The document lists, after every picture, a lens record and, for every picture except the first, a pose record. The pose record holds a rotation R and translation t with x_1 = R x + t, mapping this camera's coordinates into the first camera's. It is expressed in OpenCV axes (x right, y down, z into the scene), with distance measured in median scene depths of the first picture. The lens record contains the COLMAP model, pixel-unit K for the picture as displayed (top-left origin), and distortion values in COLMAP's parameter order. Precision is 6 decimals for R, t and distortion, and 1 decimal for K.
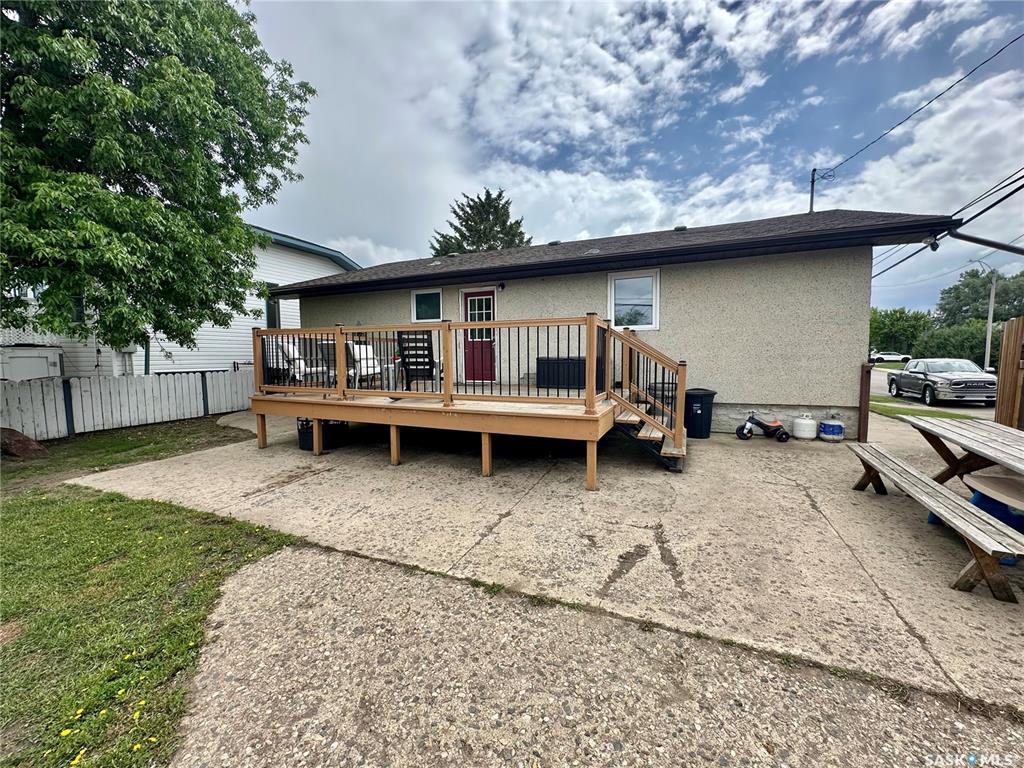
lens RADIAL K [[409.0, 0, 512.3], [0, 409.0, 382.7], [0, 0, 1]] dist [-0.003473, 0.000648]
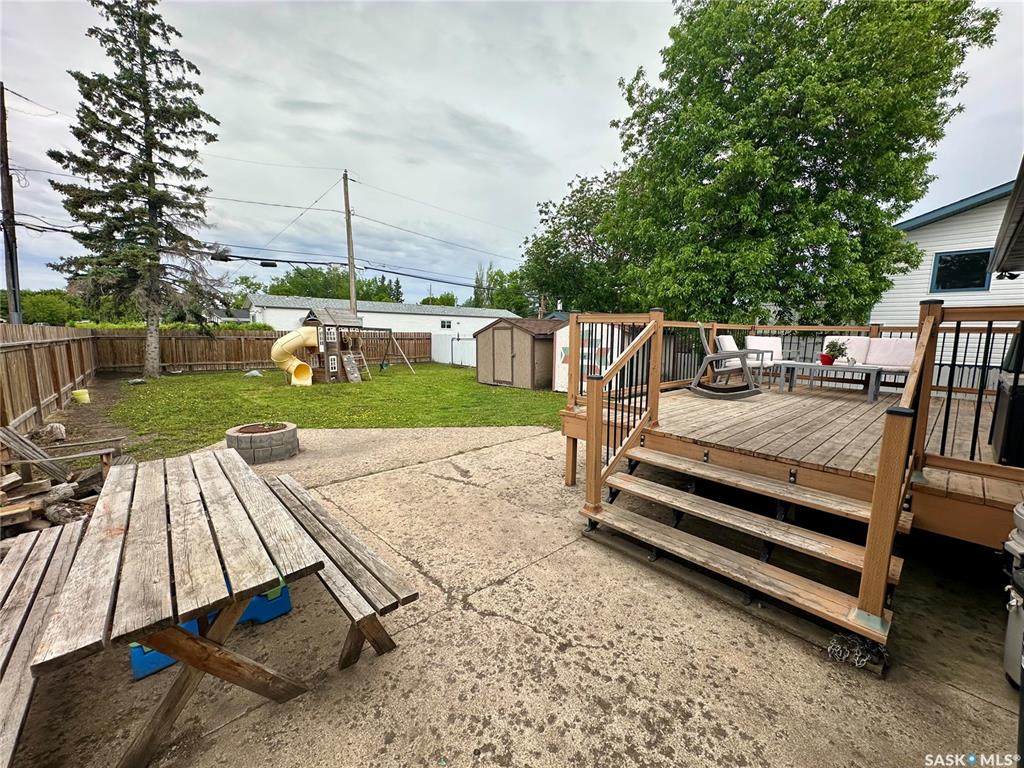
lens RADIAL K [[409.0, 0, 514.2], [0, 409.0, 387.6], [0, 0, 1]] dist [-0.003473, 0.000648]
pose [[-0.415074, 0.123018, -0.901432, 1.574478], [-0.076425, 0.982599, 0.169285, -0.191379], [0.906572, 0.139158, -0.398450, 1.711789]]
